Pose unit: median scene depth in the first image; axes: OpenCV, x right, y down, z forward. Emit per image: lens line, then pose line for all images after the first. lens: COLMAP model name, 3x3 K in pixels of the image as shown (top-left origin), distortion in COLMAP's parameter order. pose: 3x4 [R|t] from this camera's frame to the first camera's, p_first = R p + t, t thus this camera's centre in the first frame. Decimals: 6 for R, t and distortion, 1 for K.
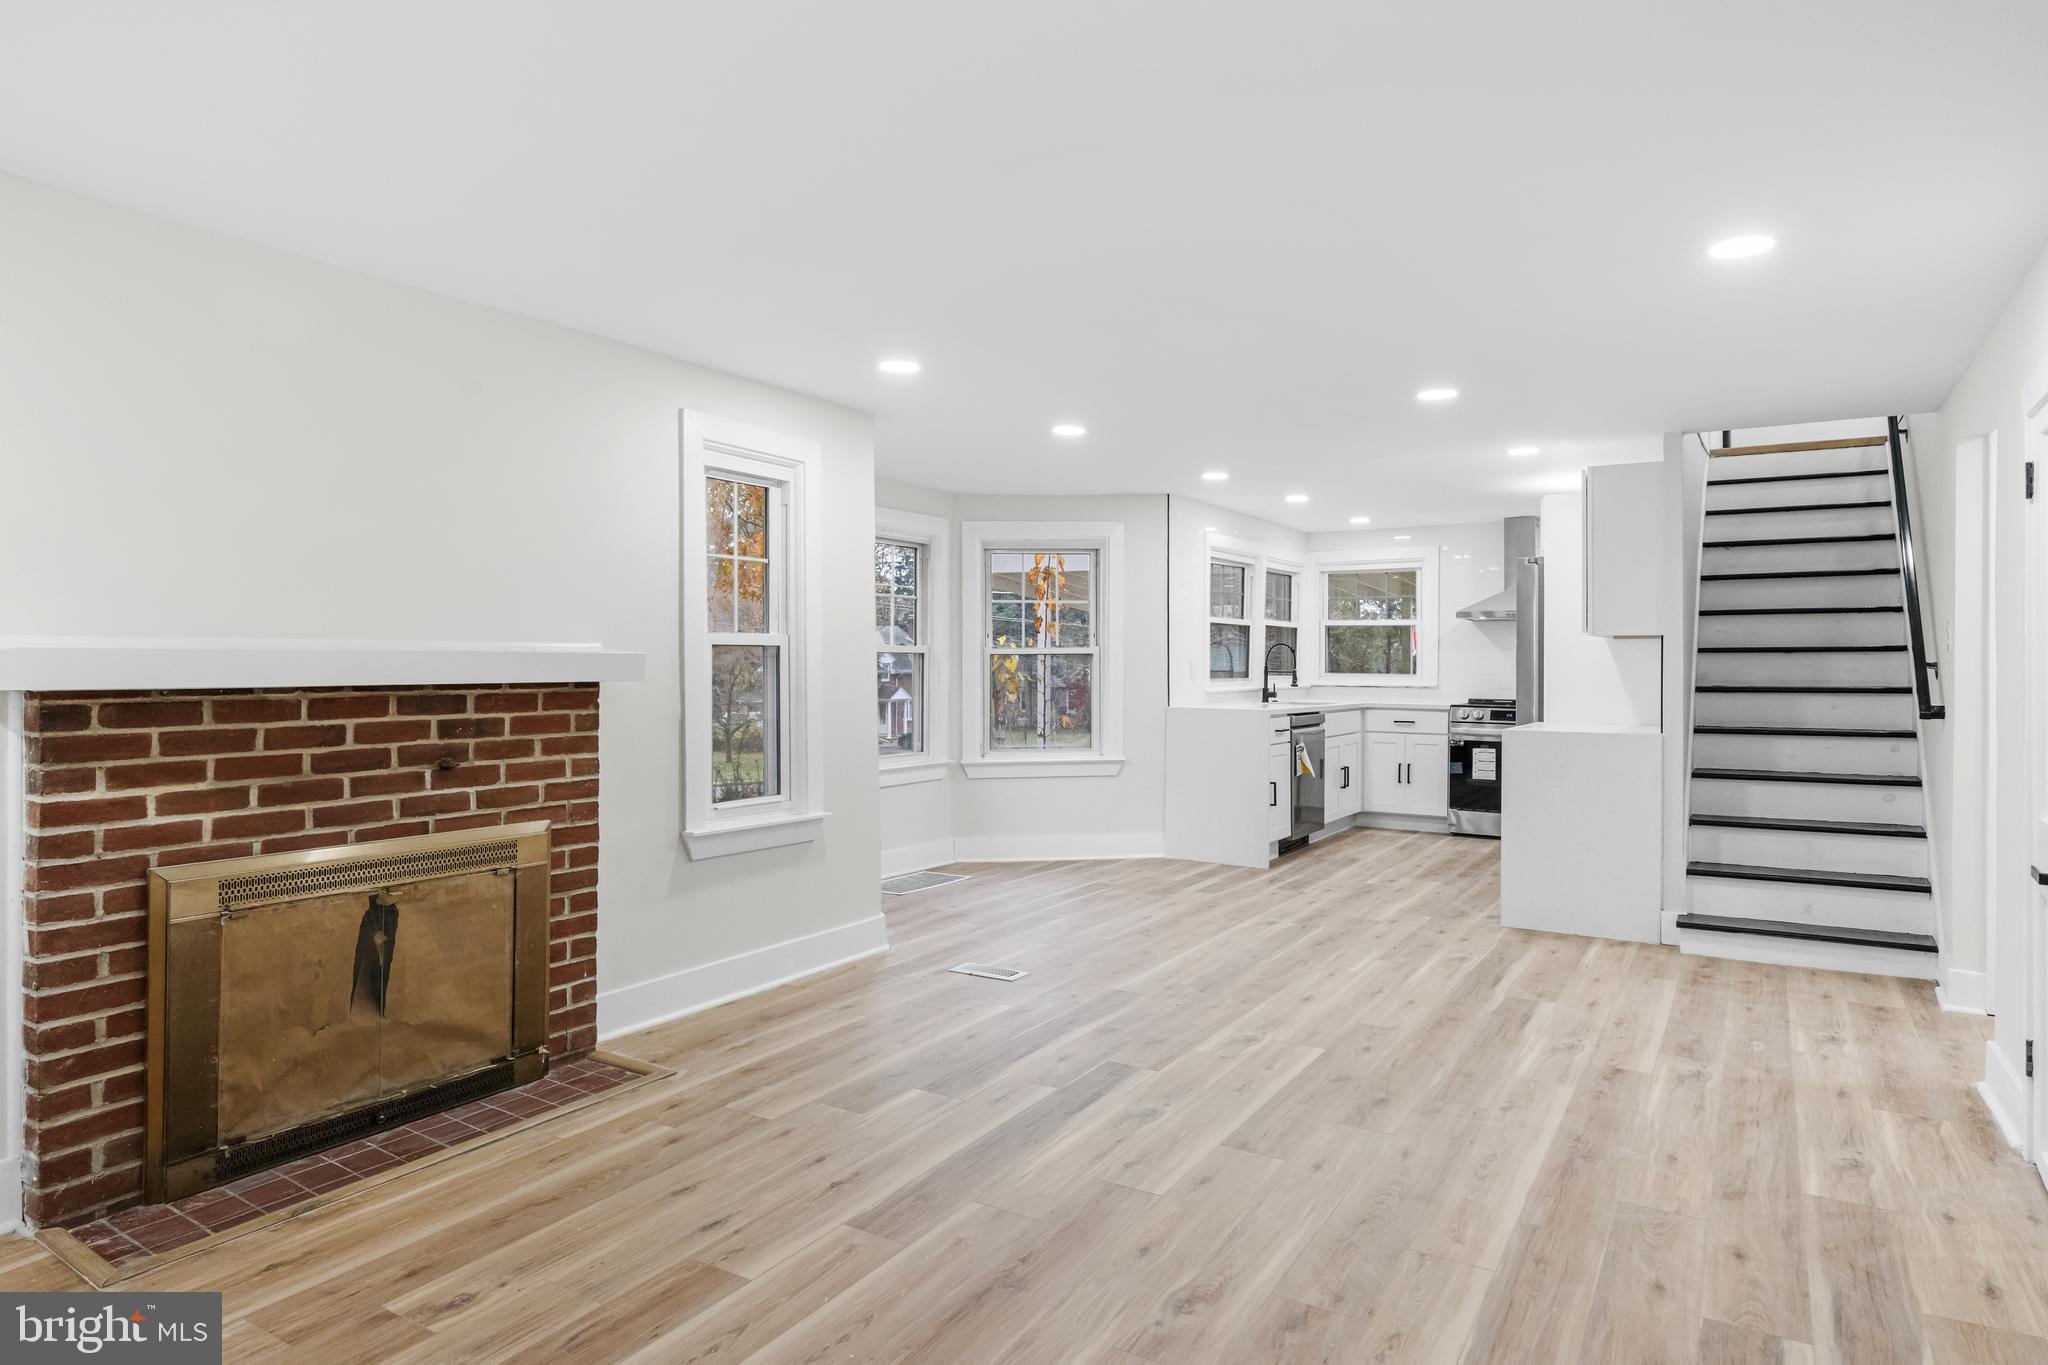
lens RADIAL K [[1156.2, 0, 1064.6], [0, 1156.2, 663.7], [0, 0, 1]] dist [-0.003946, 0.000682]
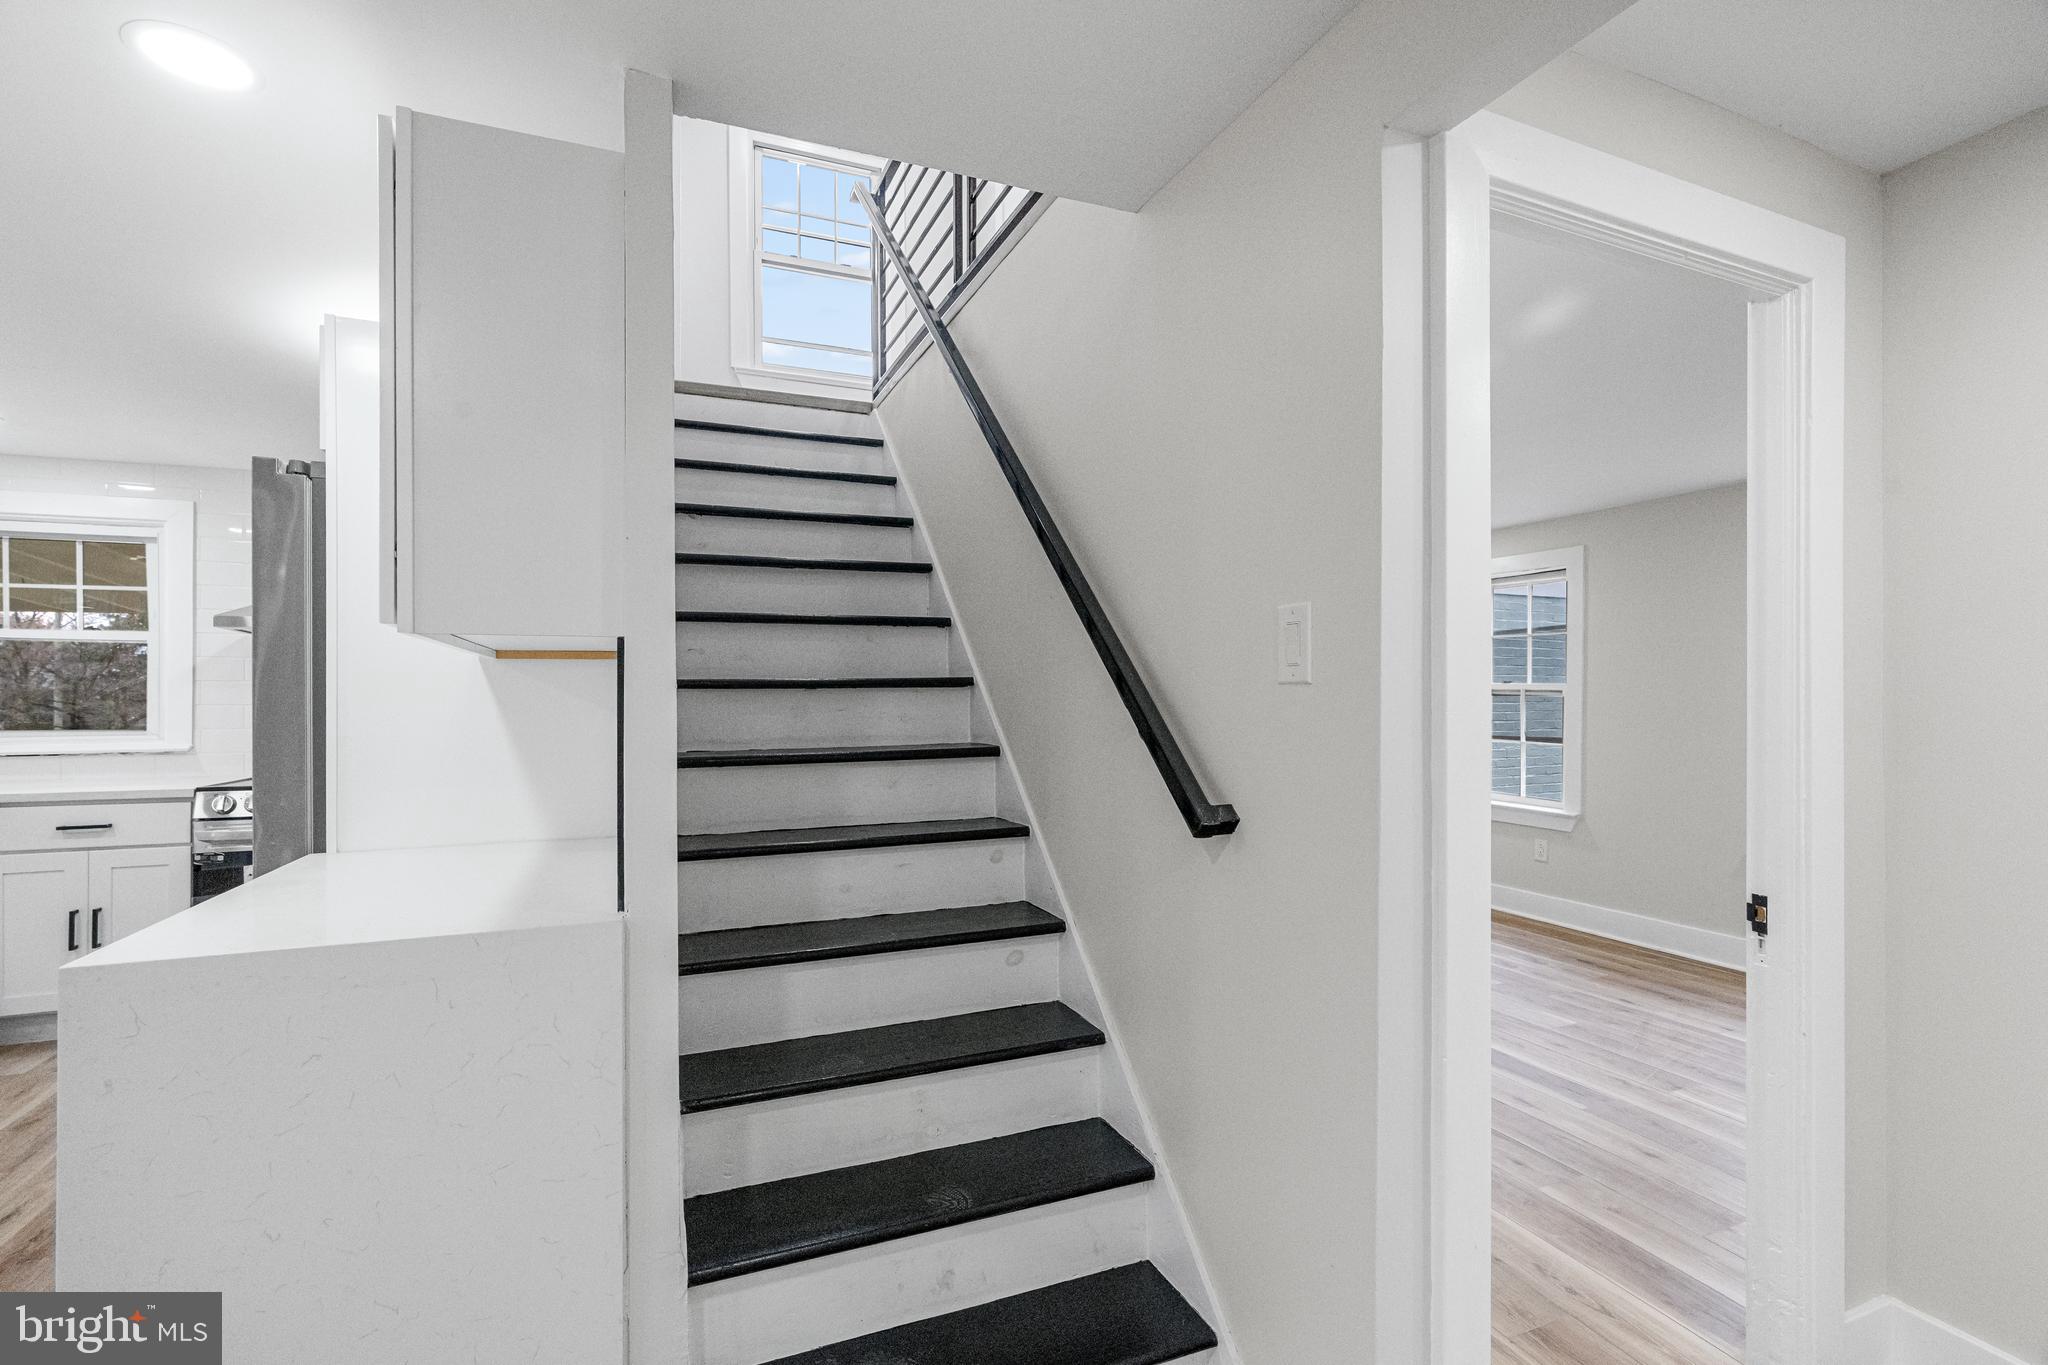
lens RADIAL K [[950.3, 0, 999.5], [0, 950.3, 678.9], [0, 0, 1]] dist [-0.010165, 0.005631]
pose [[0.611637, 0.009630, 0.791080, 0.232108], [0.008529, 0.999788, -0.018765, -0.003578], [-0.791093, 0.018225, 0.611425, 0.474151]]
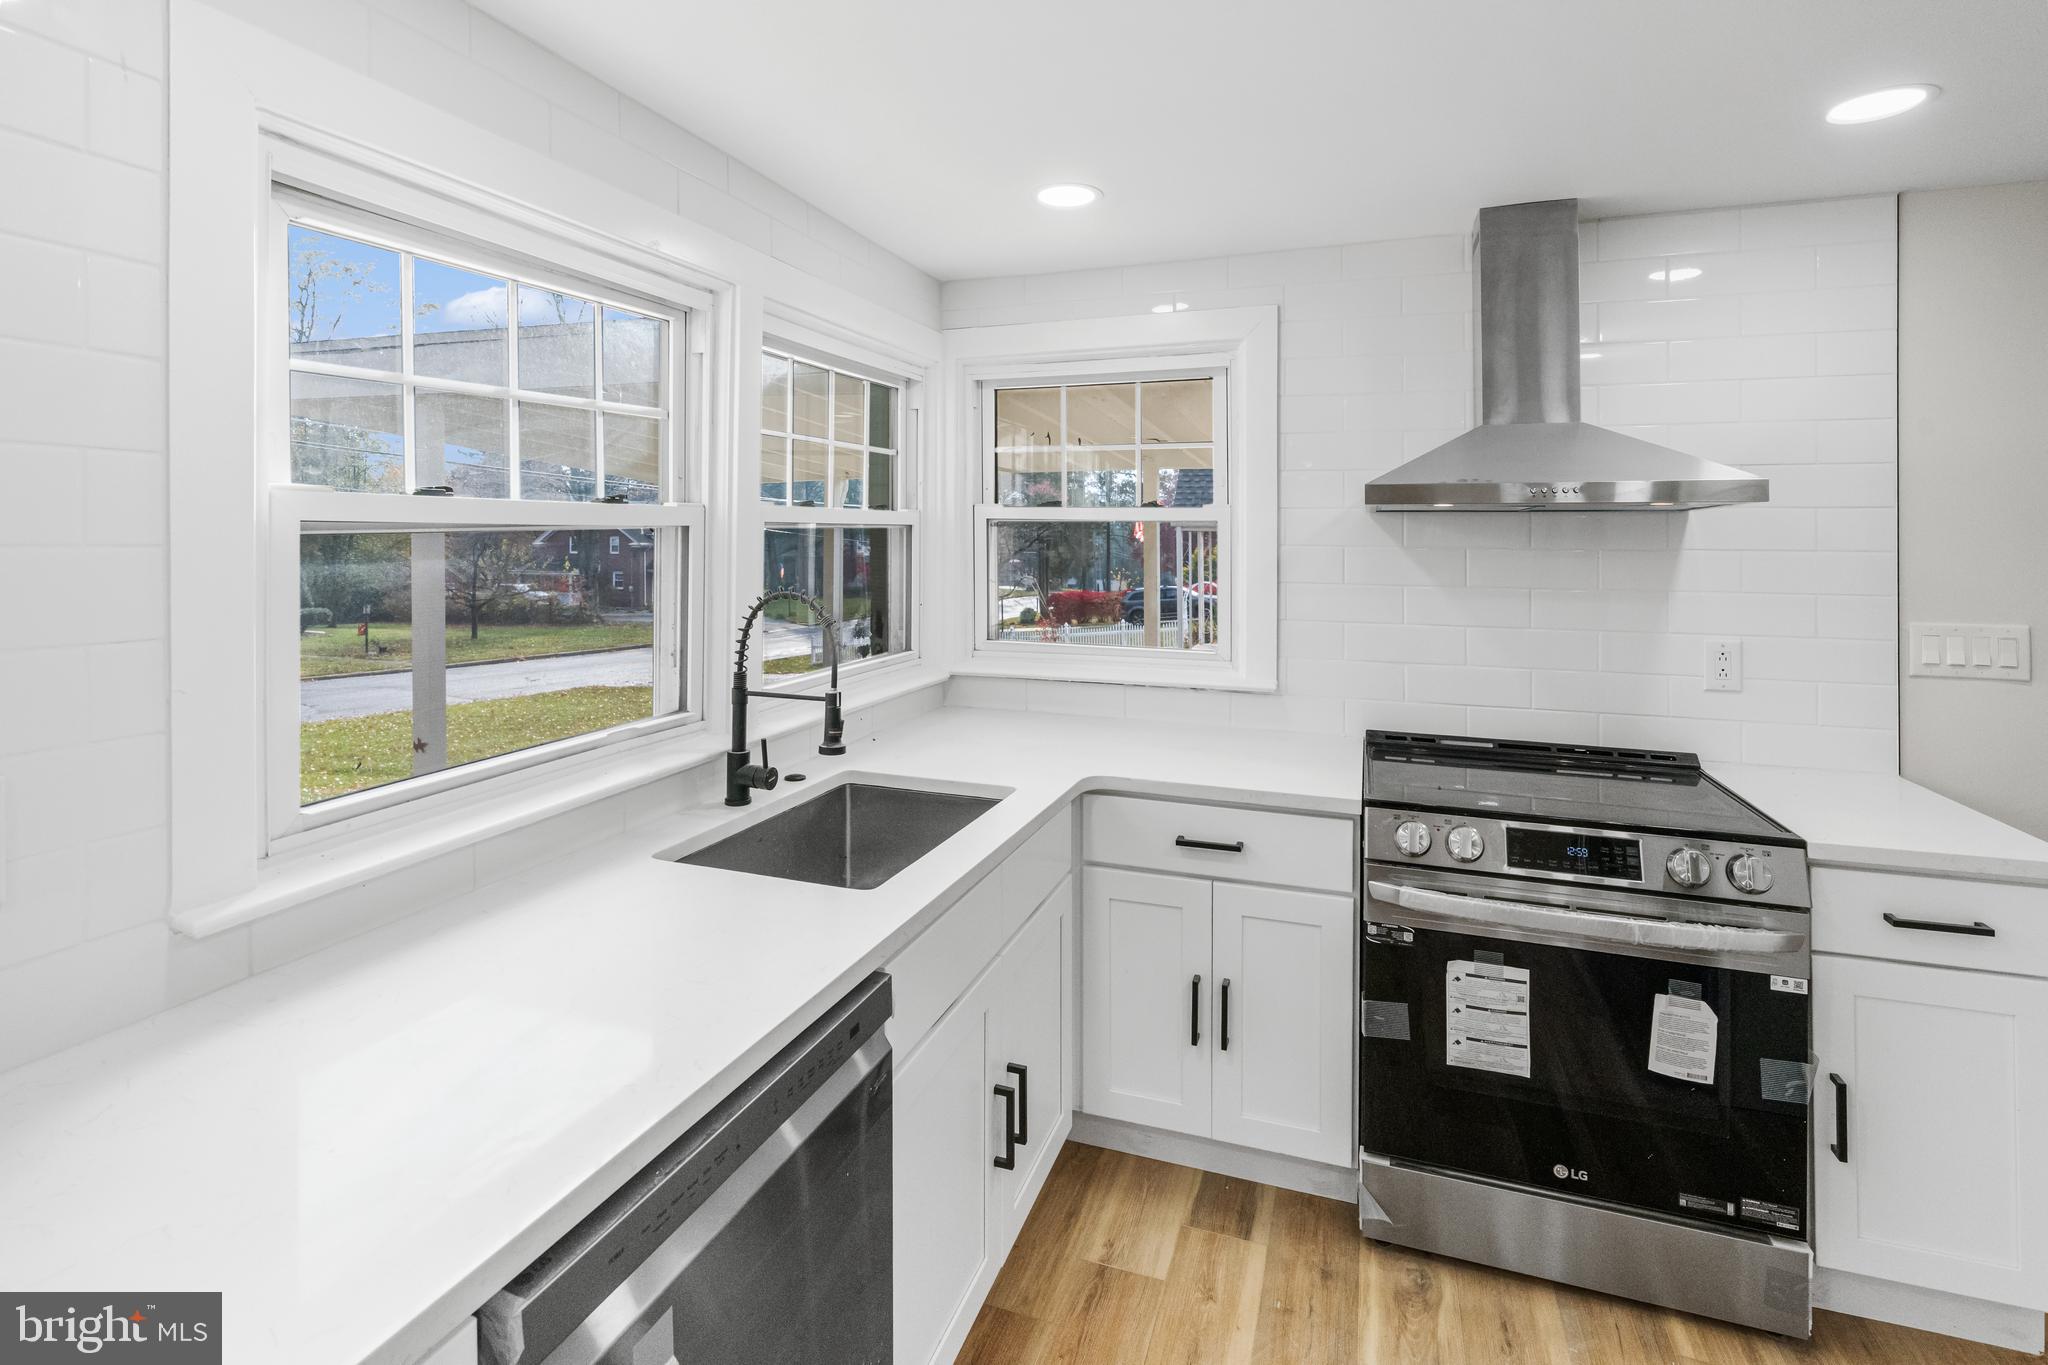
lens RADIAL K [[950.3, 0, 1044.5], [0, 950.3, 540.7], [0, 0, 1]] dist [-0.010165, 0.005631]
pose [[0.976461, -0.003453, 0.215665, 0.217980], [0.001192, 0.999943, 0.010612, -0.036037], [-0.215689, -0.010105, 0.976410, 0.843645]]
